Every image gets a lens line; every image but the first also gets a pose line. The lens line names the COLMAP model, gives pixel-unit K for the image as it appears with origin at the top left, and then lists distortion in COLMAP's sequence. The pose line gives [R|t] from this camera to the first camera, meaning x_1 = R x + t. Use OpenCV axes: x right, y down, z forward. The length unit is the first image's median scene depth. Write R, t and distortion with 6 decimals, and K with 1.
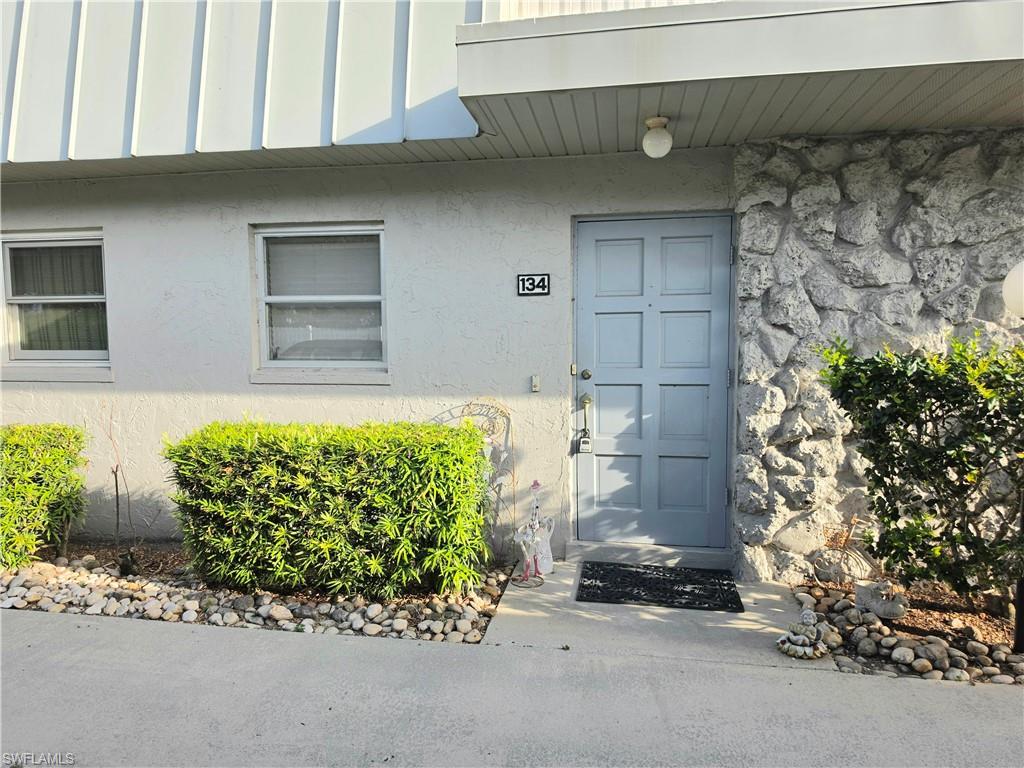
lens RADIAL K [[702.1, 0, 488.3], [0, 702.1, 384.4], [0, 0, 1]] dist [0.061990, -0.076240]
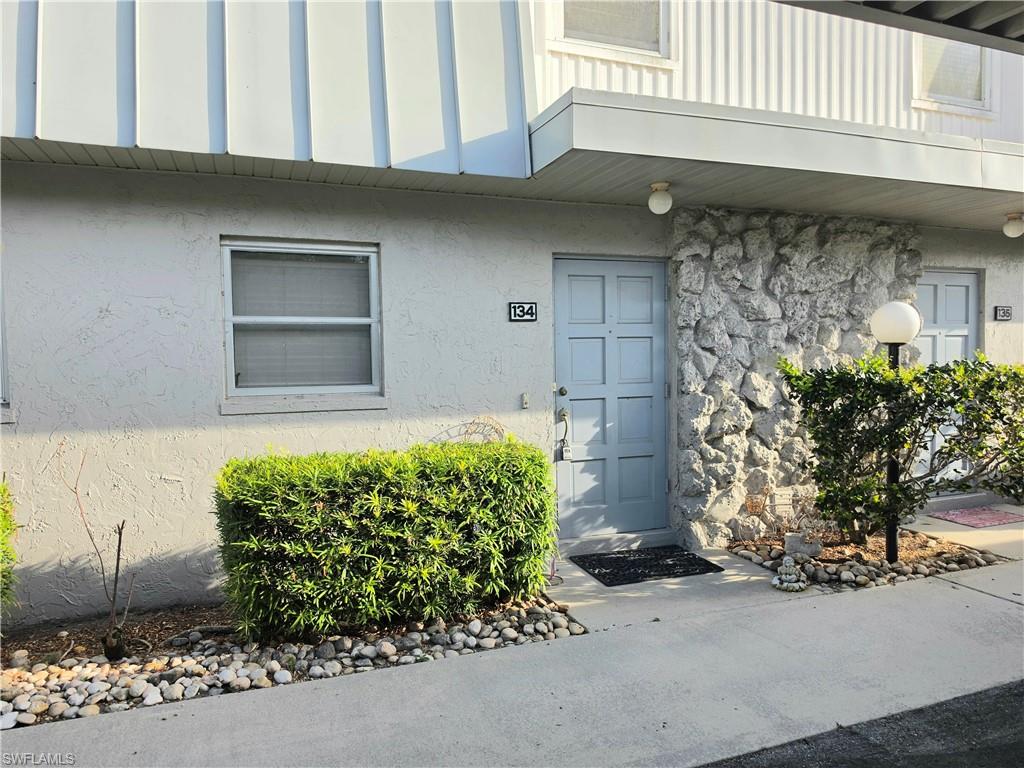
lens RADIAL K [[702.1, 0, 488.3], [0, 702.1, 384.4], [0, 0, 1]] dist [0.061990, -0.076240]
pose [[0.859841, -0.025776, 0.509911, -0.599917], [0.045747, 0.998597, -0.026662, -0.000822], [-0.508508, 0.046252, 0.859814, 0.090024]]
